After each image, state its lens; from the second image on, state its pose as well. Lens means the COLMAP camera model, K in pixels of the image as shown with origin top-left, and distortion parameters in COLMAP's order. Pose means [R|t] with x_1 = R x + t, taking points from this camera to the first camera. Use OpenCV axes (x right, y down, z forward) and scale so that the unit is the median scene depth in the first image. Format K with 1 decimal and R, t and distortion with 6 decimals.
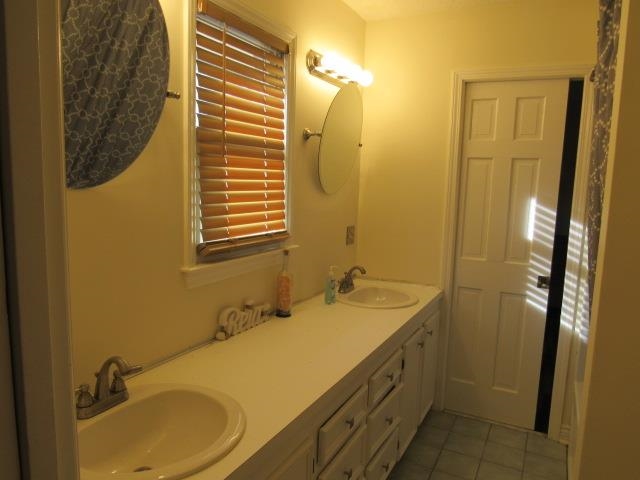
lens RADIAL K [[460.2, 0, 320.0], [0, 460.2, 240.0], [0, 0, 1]] dist [-0.024454, 0.001329]
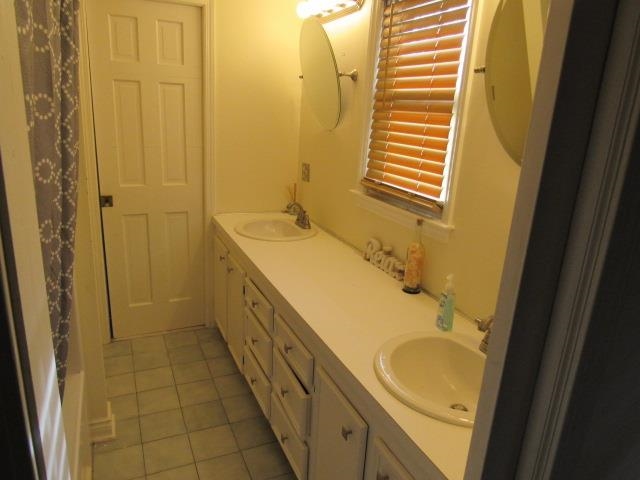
lens RADIAL K [[460.2, 0, 320.0], [0, 460.2, 240.0], [0, 0, 1]] dist [-0.024454, 0.001329]
pose [[-0.616377, 0.156126, -0.771819, 0.807441], [-0.174617, 0.928646, 0.327299, -0.216546], [0.767846, 0.336513, -0.545134, 1.519441]]
